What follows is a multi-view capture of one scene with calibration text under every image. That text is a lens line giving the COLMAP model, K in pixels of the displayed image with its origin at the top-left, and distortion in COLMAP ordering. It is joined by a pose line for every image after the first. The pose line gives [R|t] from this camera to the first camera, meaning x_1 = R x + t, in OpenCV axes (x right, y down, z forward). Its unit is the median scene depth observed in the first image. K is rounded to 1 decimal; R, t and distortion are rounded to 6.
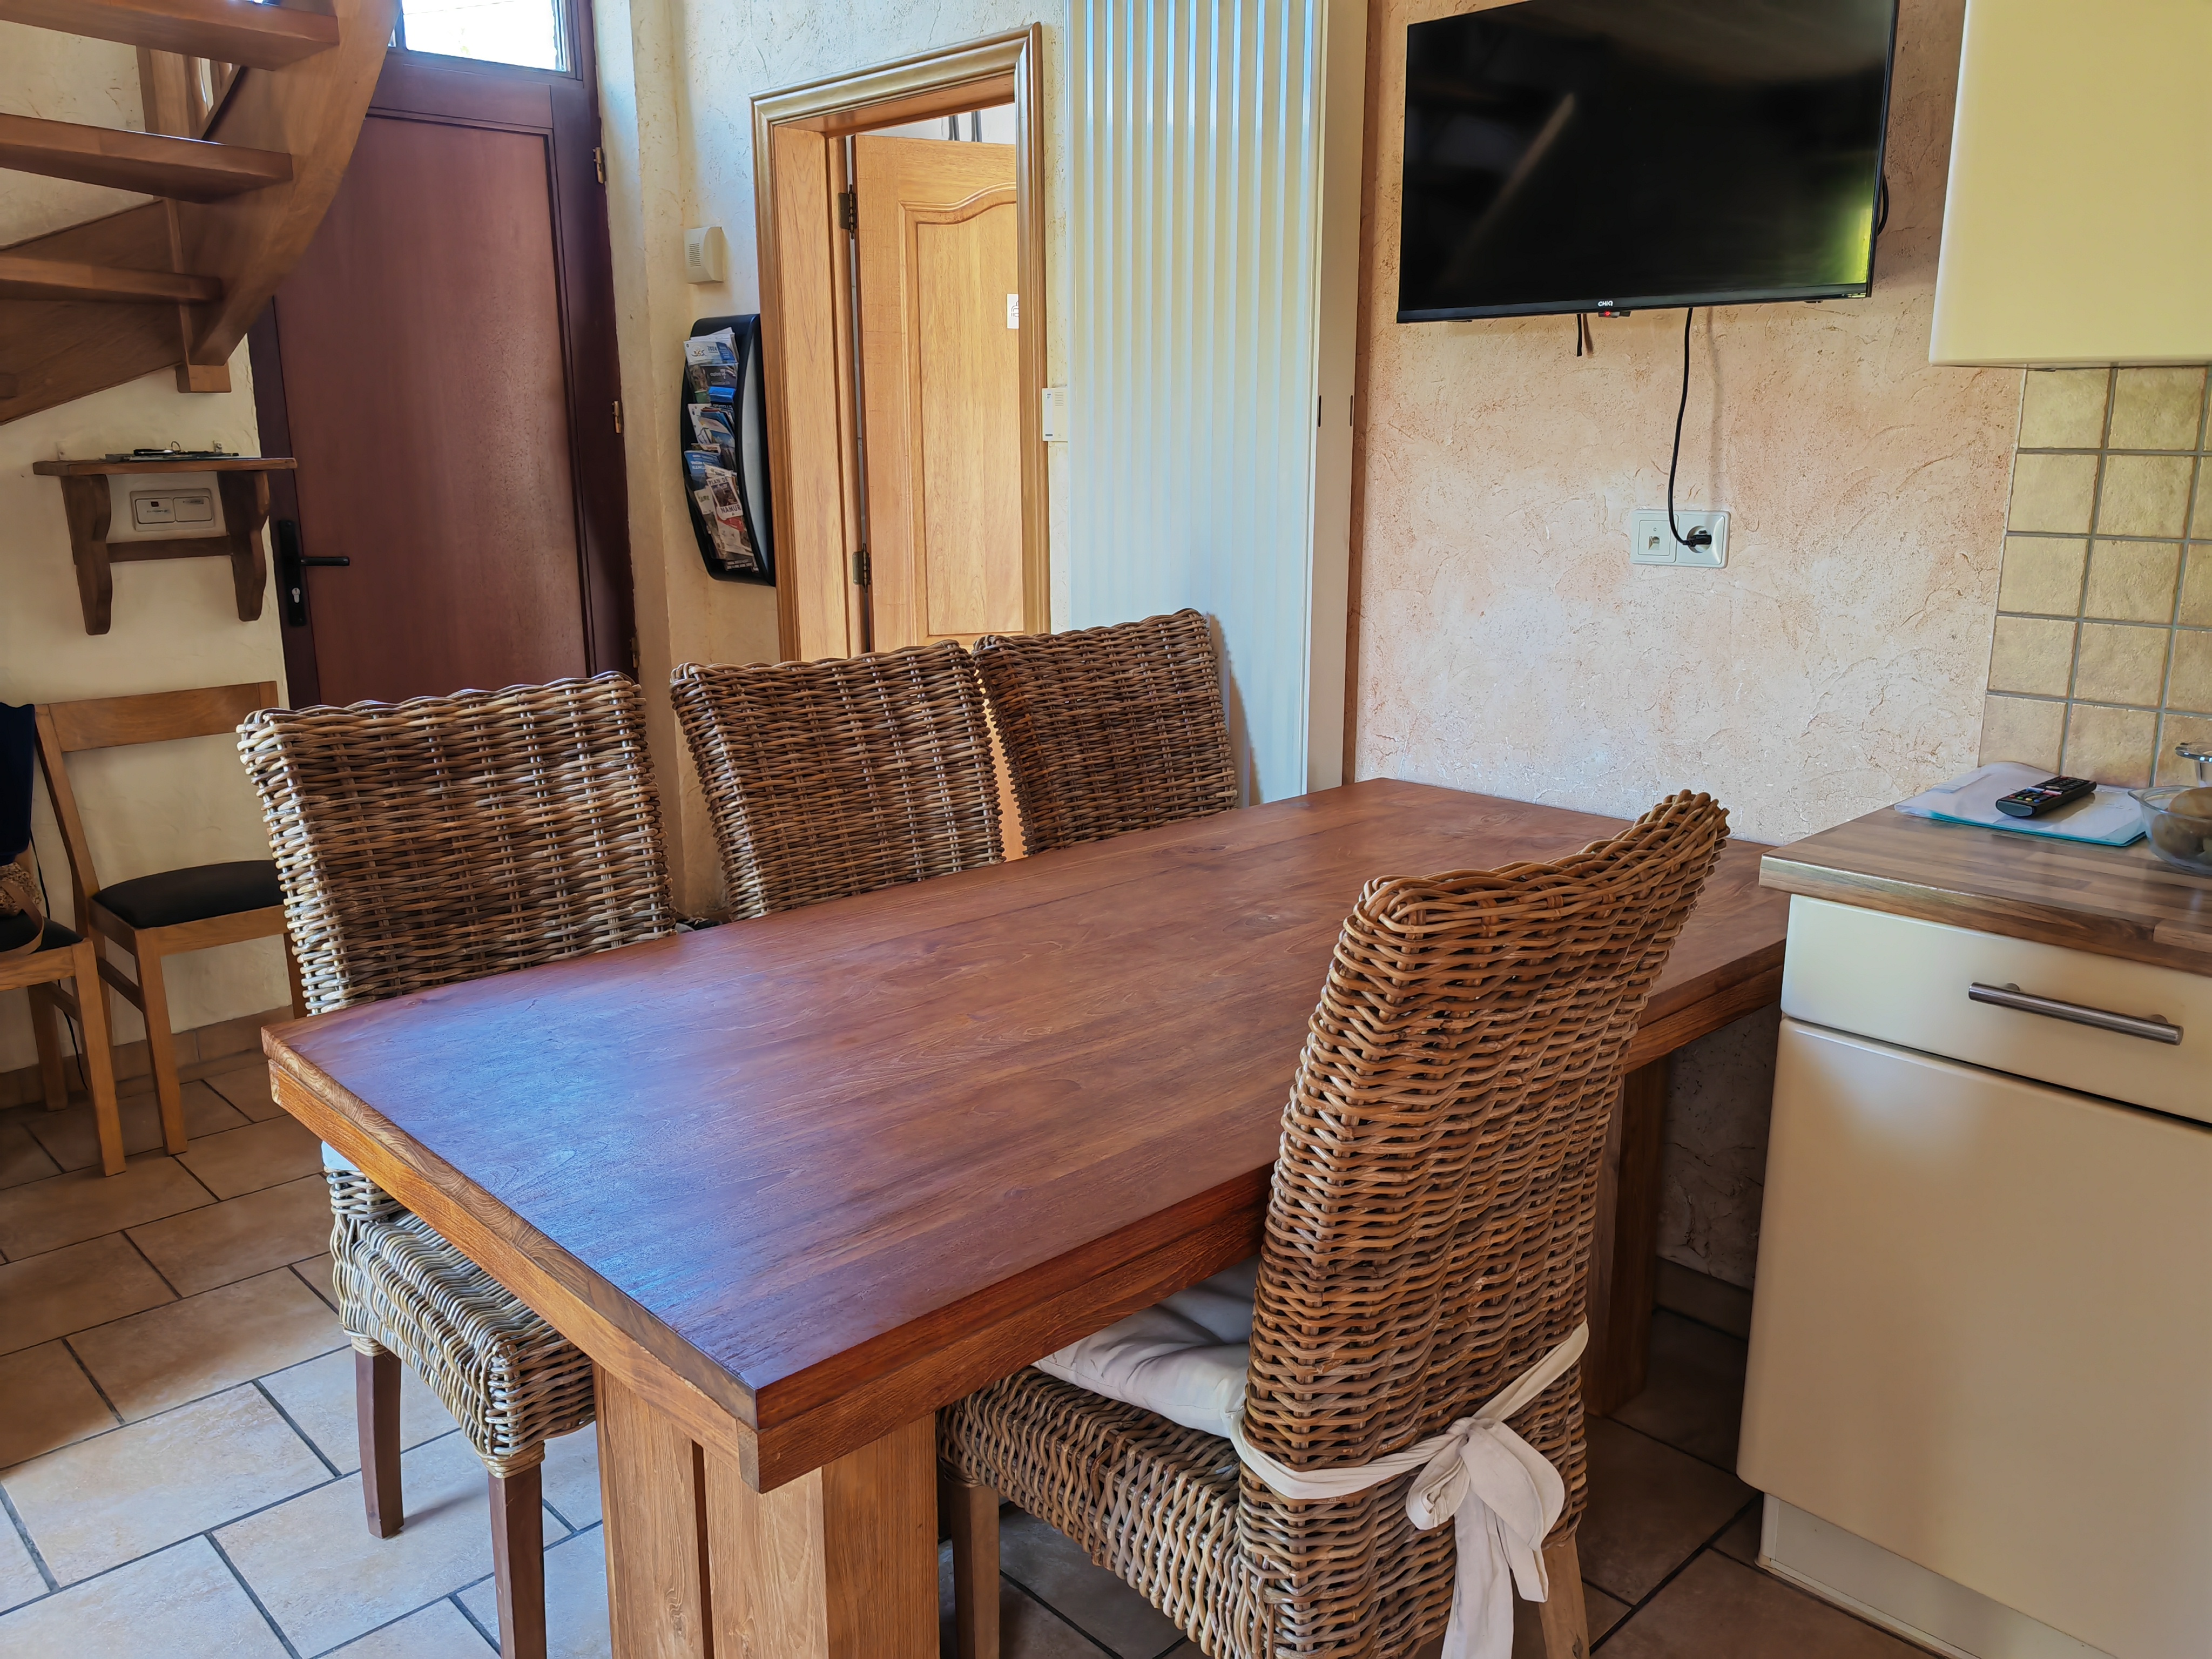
lens RADIAL K [[1600.8, 0, 1106.0], [0, 1600.8, 829.5], [0, 0, 1]] dist [0.001151, -0.005338]
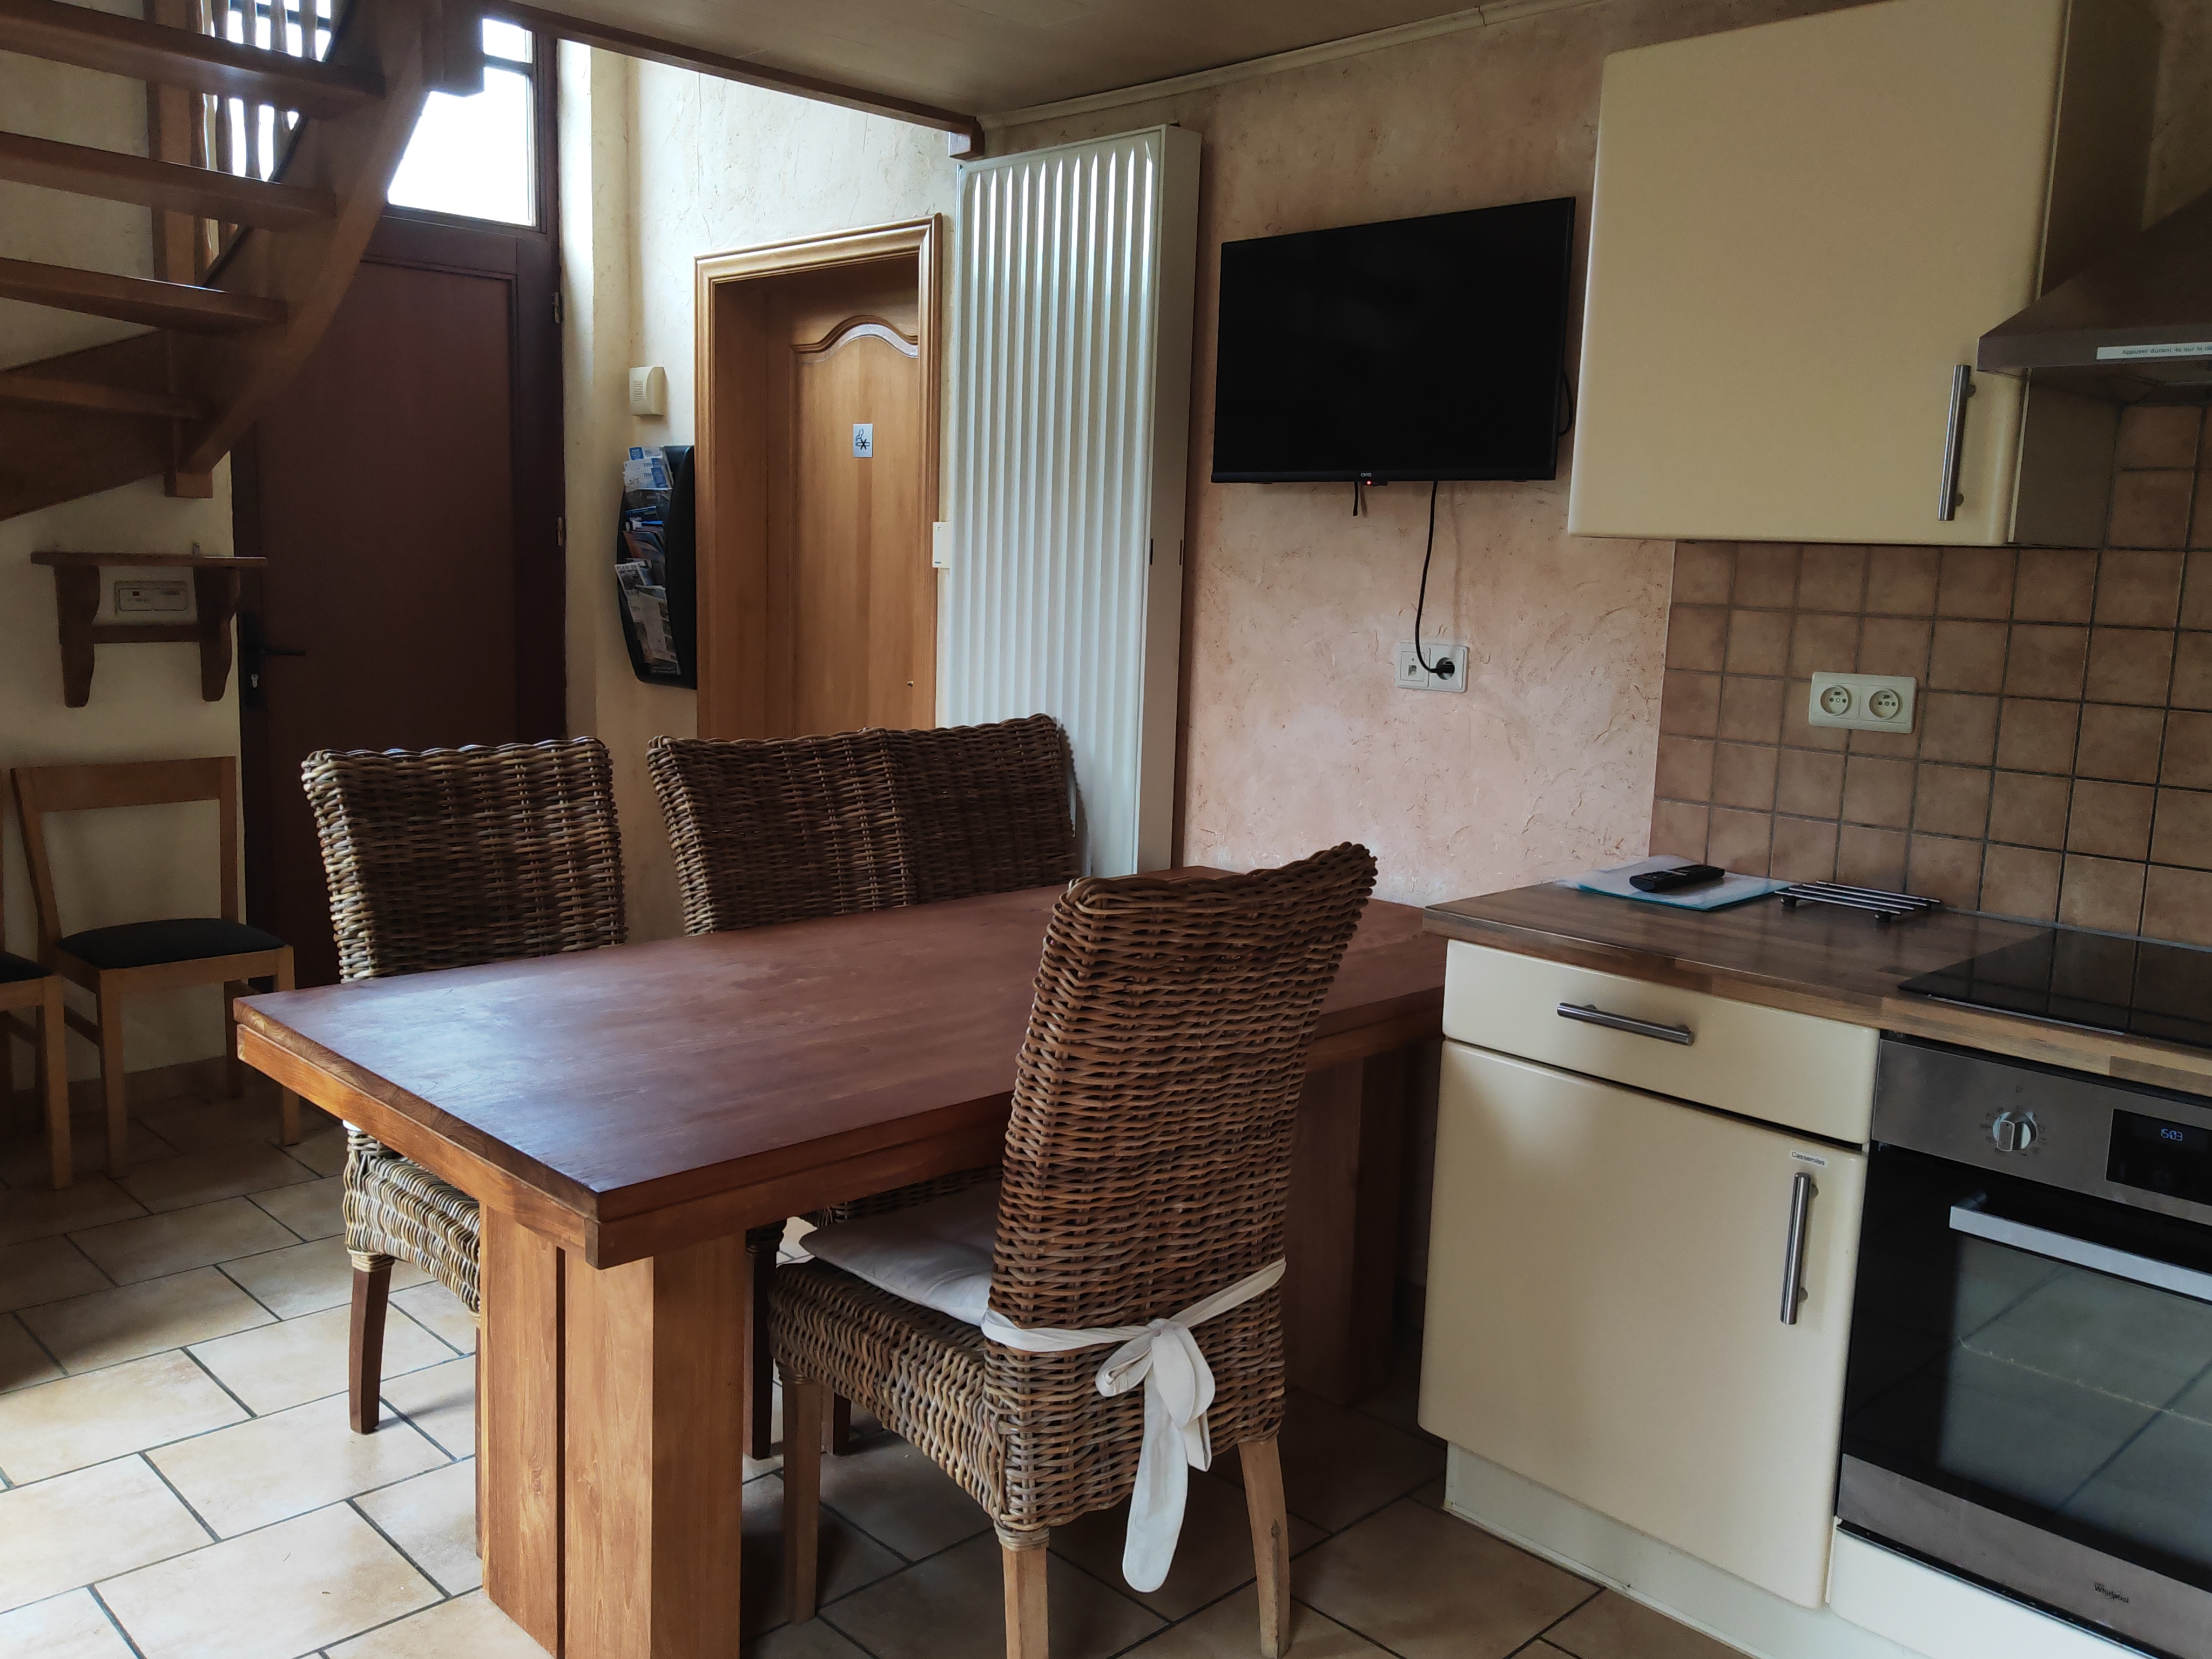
lens RADIAL K [[1600.8, 0, 1106.0], [0, 1600.8, 829.5], [0, 0, 1]] dist [0.001151, -0.005338]
pose [[0.998599, 0.032246, 0.041962, 0.106473], [-0.028794, 0.996345, -0.080415, 0.081116], [-0.044402, 0.079094, 0.995878, -0.339716]]
